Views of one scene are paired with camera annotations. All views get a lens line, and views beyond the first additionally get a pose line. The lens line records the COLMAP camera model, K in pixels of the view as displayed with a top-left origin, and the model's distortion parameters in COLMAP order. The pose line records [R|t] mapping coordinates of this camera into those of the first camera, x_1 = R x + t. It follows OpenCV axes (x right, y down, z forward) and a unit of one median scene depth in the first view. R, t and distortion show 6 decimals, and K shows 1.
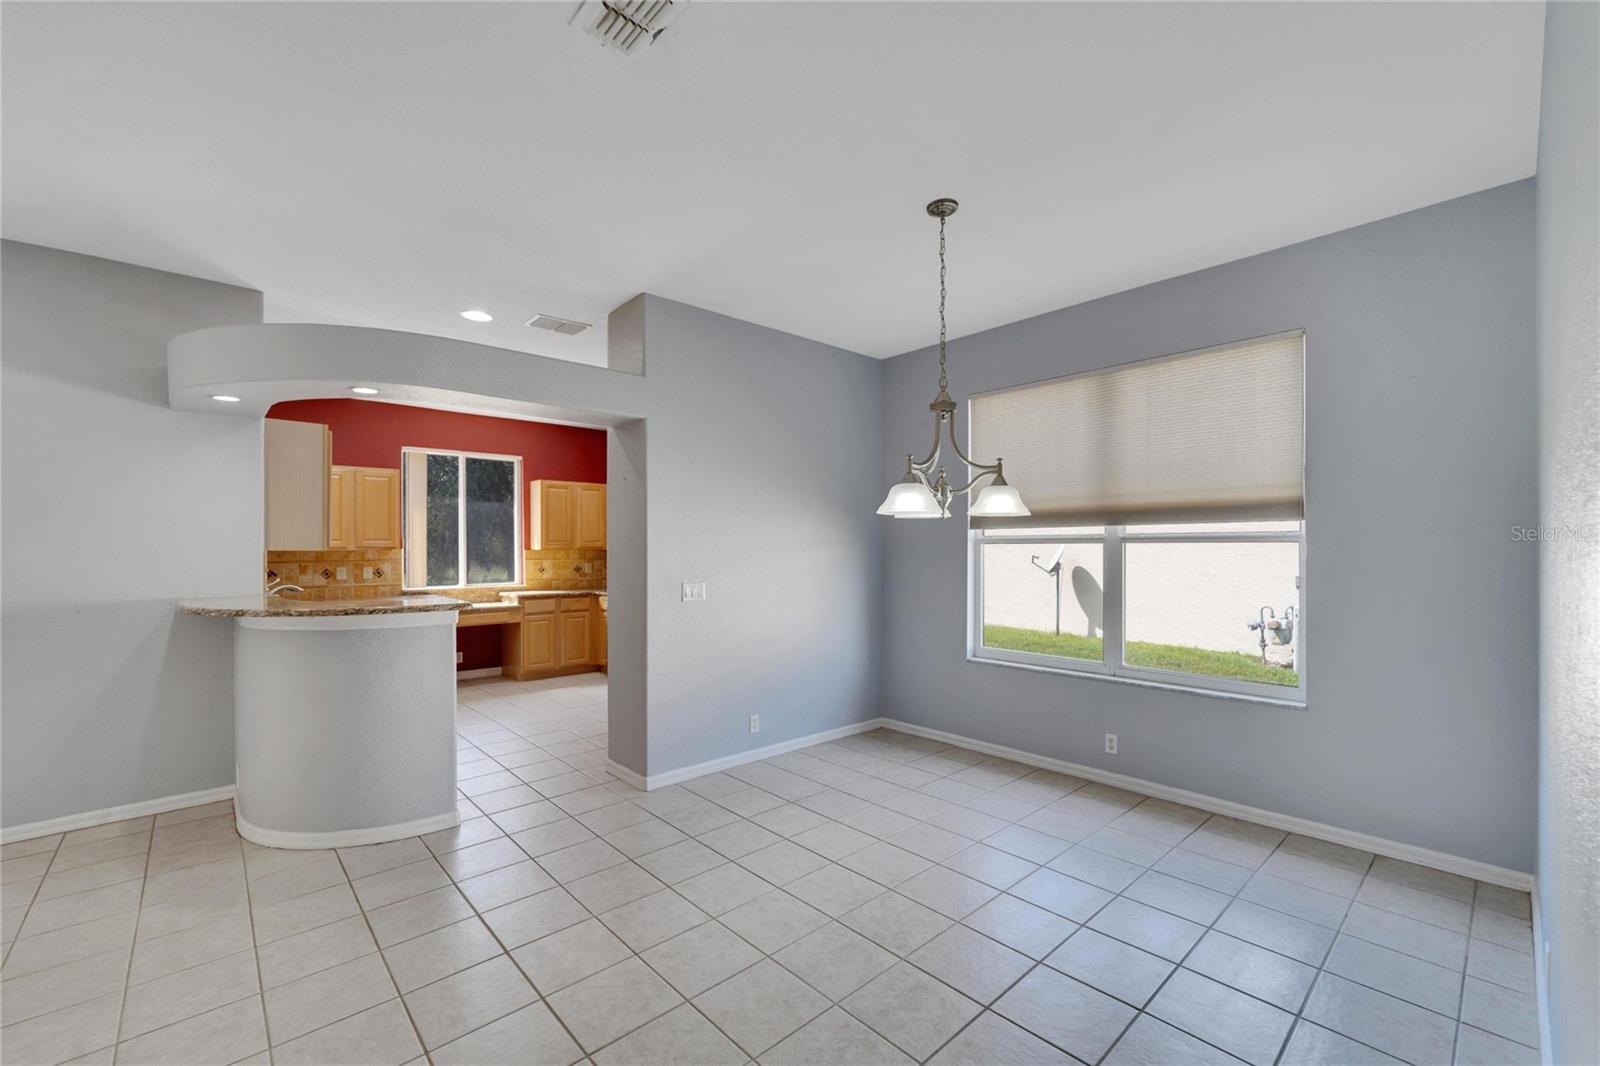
lens RADIAL K [[657.7, 0, 797.5], [0, 657.7, 549.0], [0, 0, 1]] dist [-0.000046, -0.000092]
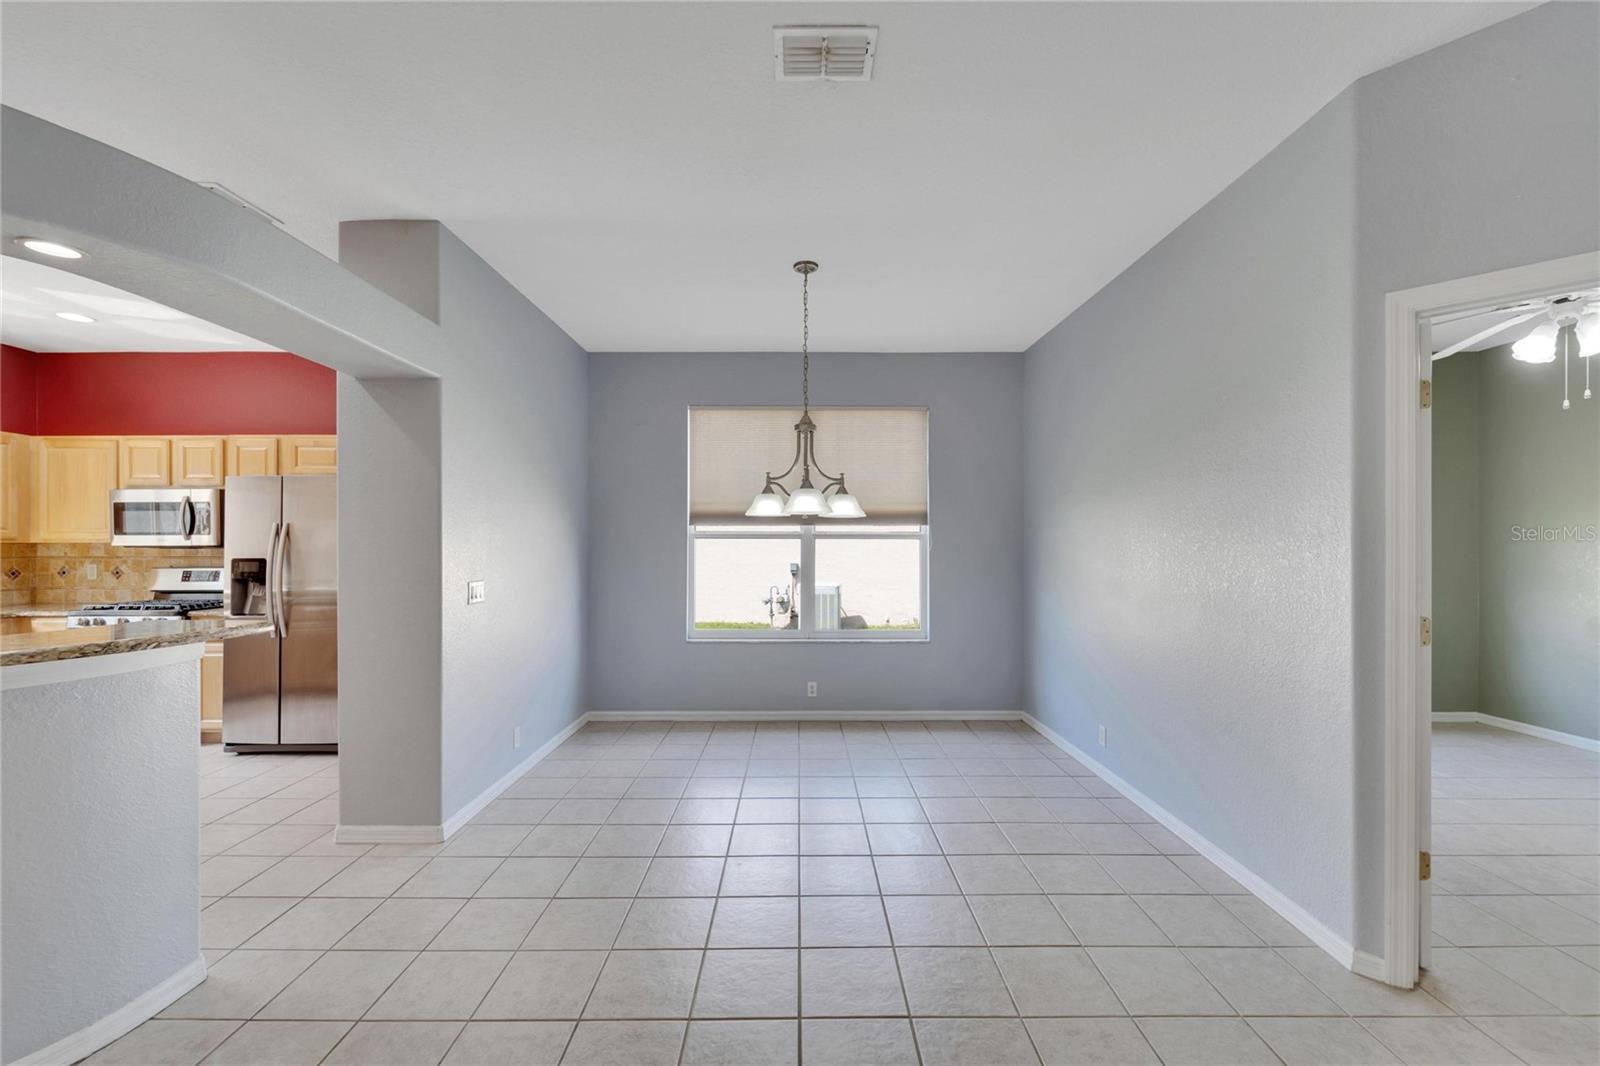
lens RADIAL K [[661.7, 0, 773.0], [0, 661.7, 545.3], [0, 0, 1]] dist [-0.001711, -0.000220]
pose [[0.672657, 0.000765, 0.739954, -0.310605], [-0.001683, 0.999998, 0.000496, 0.002223], [-0.739953, -0.001579, 0.672657, 0.086182]]
